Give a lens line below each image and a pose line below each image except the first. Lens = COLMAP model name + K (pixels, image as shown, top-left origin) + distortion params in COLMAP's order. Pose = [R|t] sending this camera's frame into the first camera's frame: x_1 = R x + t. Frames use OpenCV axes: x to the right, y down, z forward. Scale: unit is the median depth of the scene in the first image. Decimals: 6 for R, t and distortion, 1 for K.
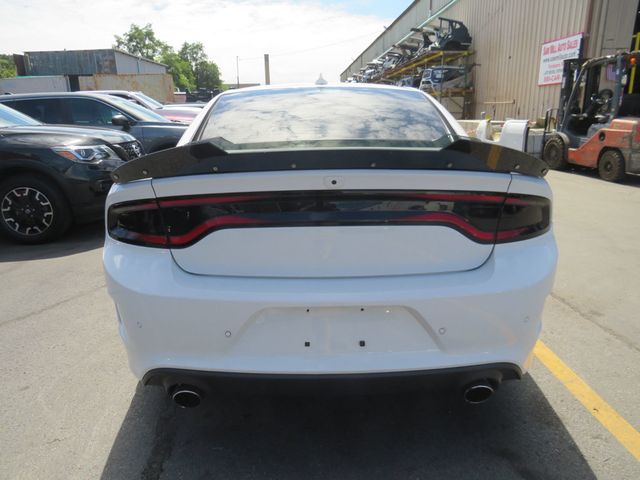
lens RADIAL K [[471.2, 0, 320.0], [0, 471.2, 240.0], [0, 0, 1]] dist [-0.007573, -0.000991]
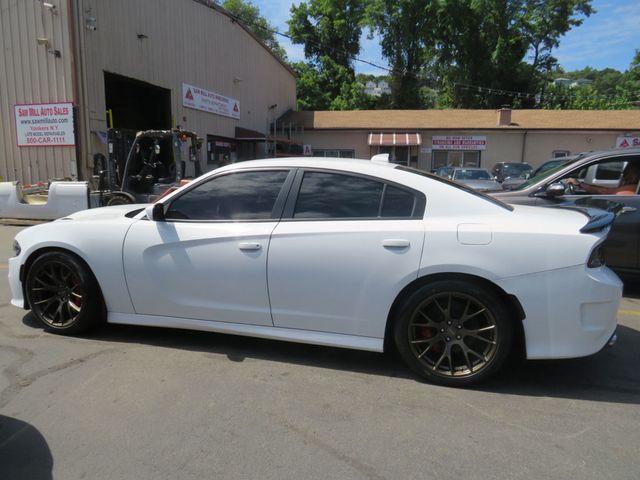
lens RADIAL K [[468.8, 0, 320.0], [0, 468.8, 240.0], [0, 0, 1]] dist [-0.034790, -0.000887]
pose [[0.303117, -0.142214, 0.942282, -0.187671], [0.242661, 0.967725, 0.067993, -0.036021], [-0.921540, 0.208045, 0.327844, 0.101734]]
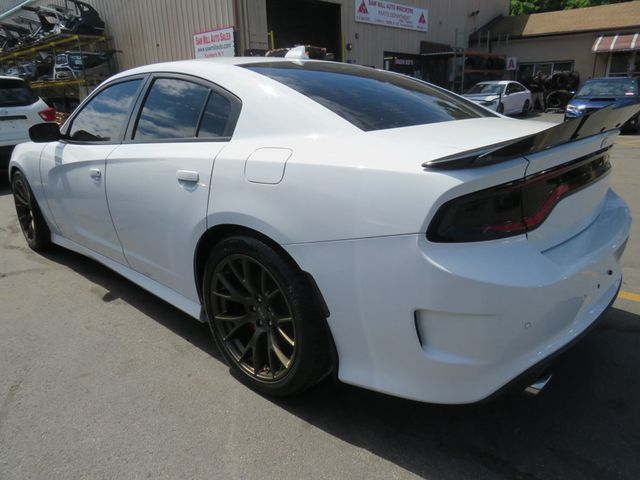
lens RADIAL K [[471.2, 0, 320.0], [0, 471.2, 240.0], [0, 0, 1]] dist [-0.007573, -0.000991]
pose [[0.710720, -0.225495, 0.666355, -0.091847], [0.210158, 0.972036, 0.104787, -0.010033], [-0.671350, 0.065566, 0.738235, 0.033371]]
